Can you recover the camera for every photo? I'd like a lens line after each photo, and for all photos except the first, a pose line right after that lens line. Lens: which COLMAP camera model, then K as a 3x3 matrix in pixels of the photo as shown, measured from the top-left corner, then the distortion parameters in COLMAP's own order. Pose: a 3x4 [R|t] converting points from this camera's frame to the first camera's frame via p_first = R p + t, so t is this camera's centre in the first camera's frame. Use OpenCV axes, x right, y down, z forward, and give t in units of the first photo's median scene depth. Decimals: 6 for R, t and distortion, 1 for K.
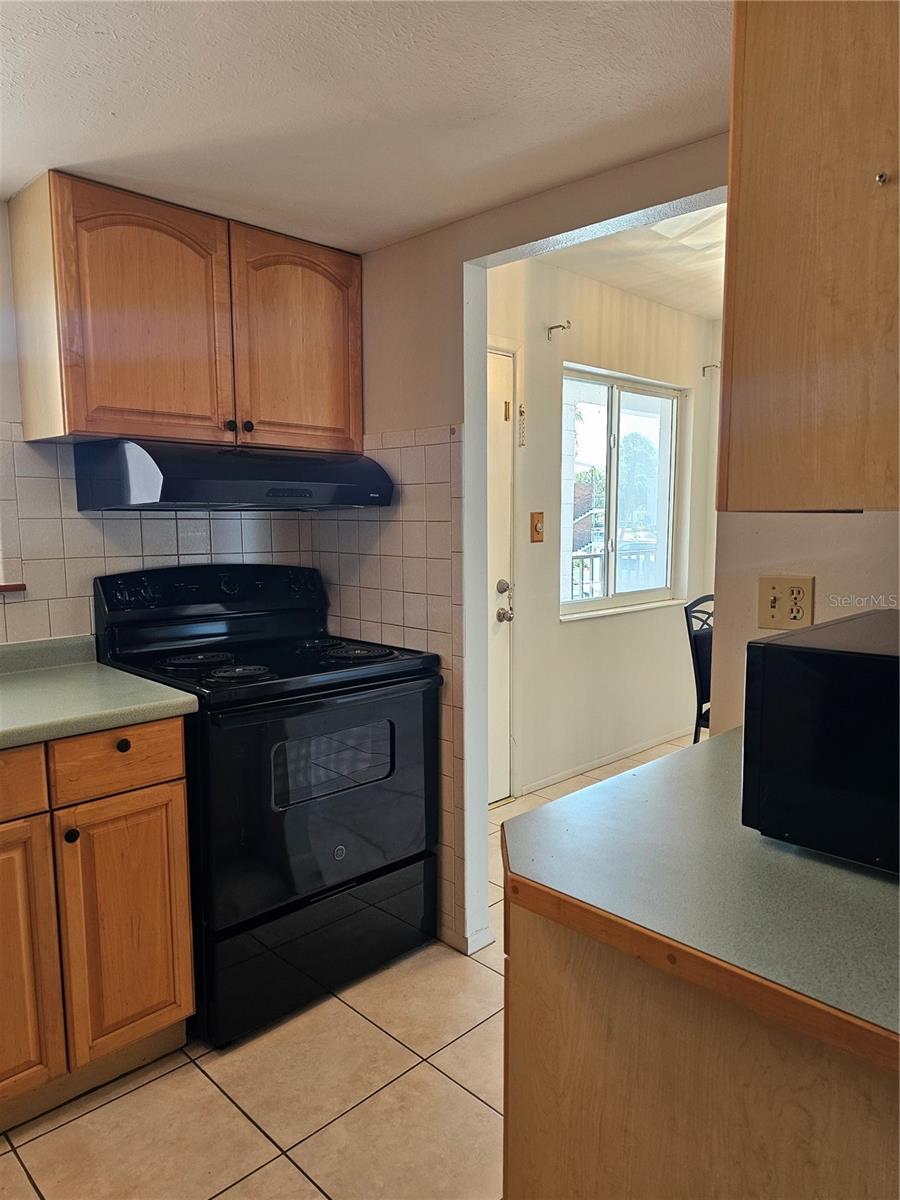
lens RADIAL K [[811.4, 0, 449.2], [0, 811.4, 612.5], [0, 0, 1]] dist [0.047470, -0.036240]
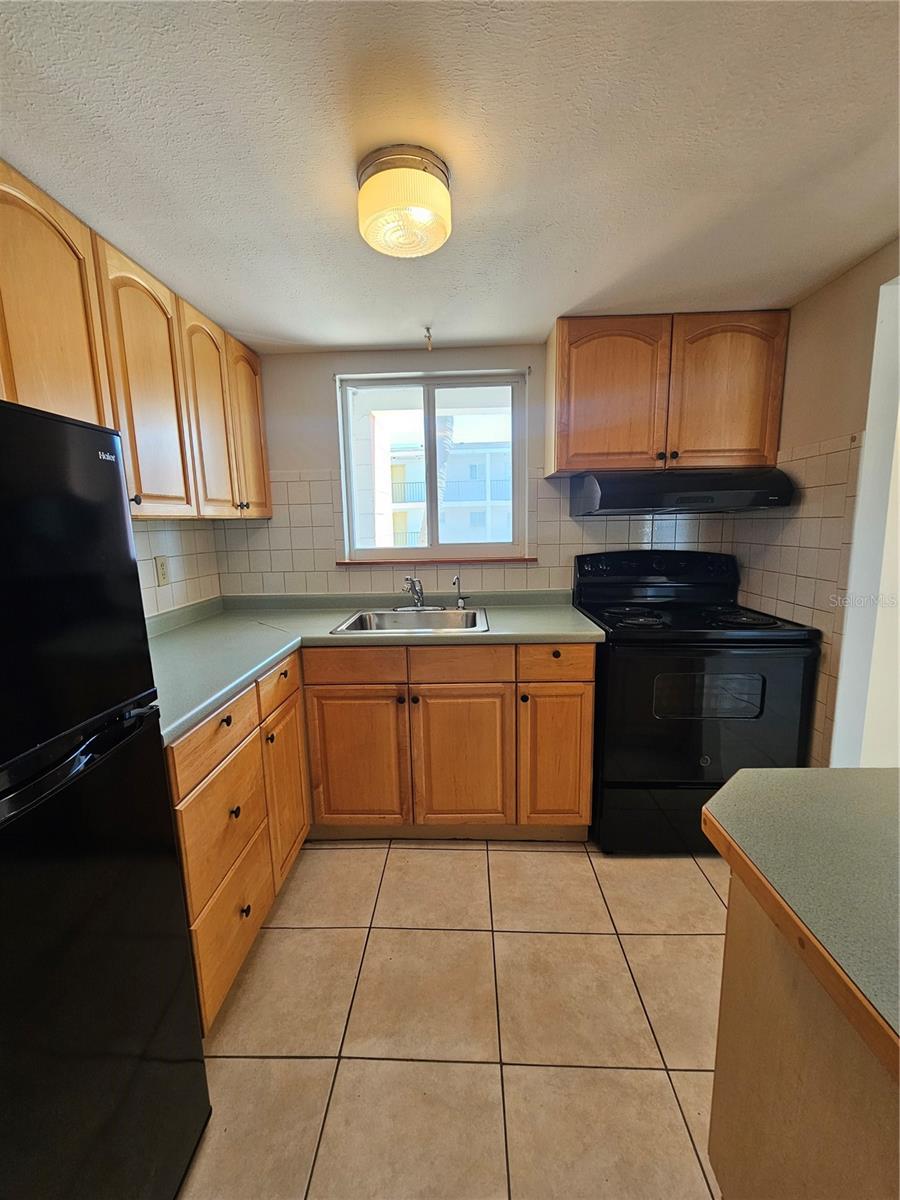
lens RADIAL K [[496.6, 0, 446.9], [0, 496.6, 598.5], [0, 0, 1]] dist [-0.003658, 0.001038]
pose [[0.684455, 0.097486, -0.722508, 0.144506], [-0.069814, 0.995230, 0.068146, -0.005883], [0.725704, 0.003798, 0.687996, 0.100412]]
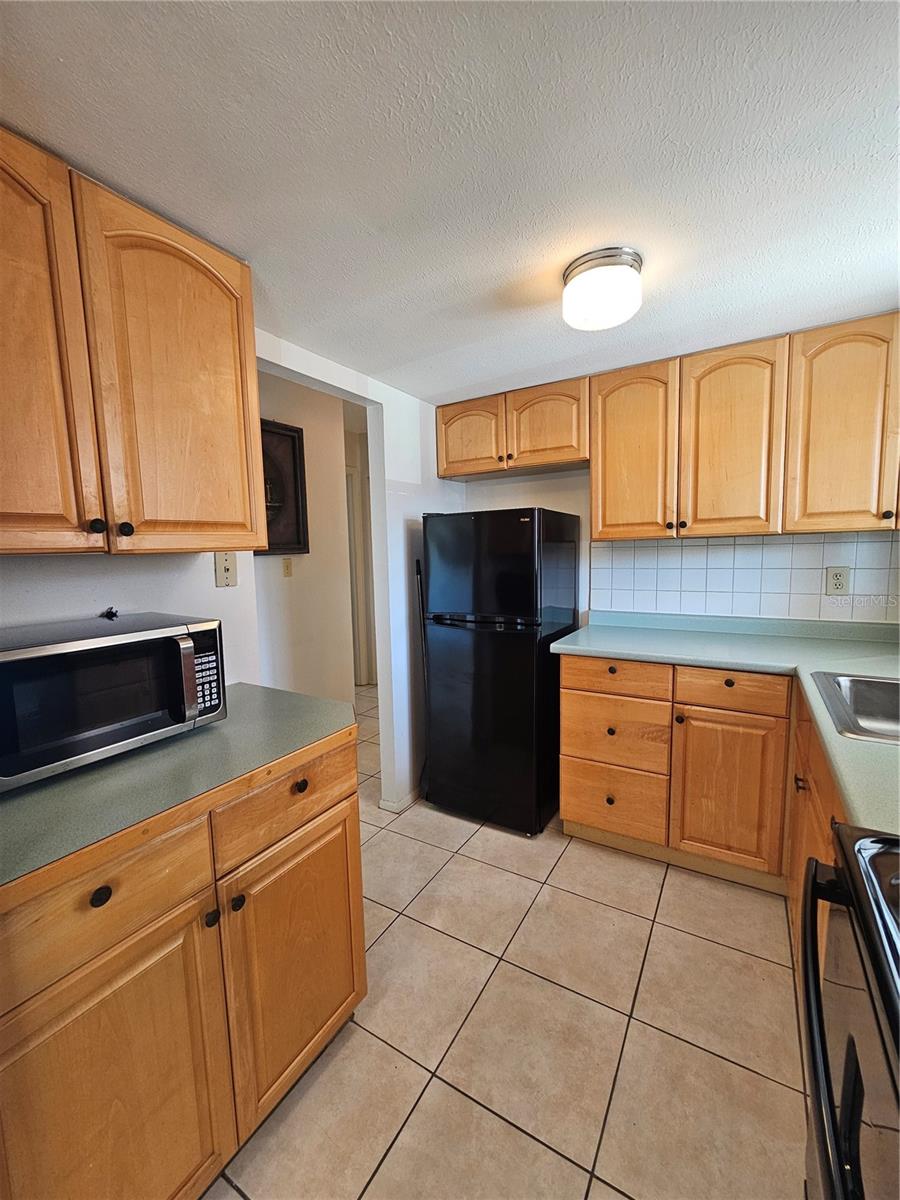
lens RADIAL K [[496.6, 0, 448.3], [0, 496.6, 599.4], [0, 0, 1]] dist [-0.003658, 0.001038]
pose [[-0.968900, 0.052141, -0.241896, 0.061407], [-0.003288, 0.974749, 0.223279, -0.131306], [0.247430, 0.217130, -0.944263, 1.066415]]
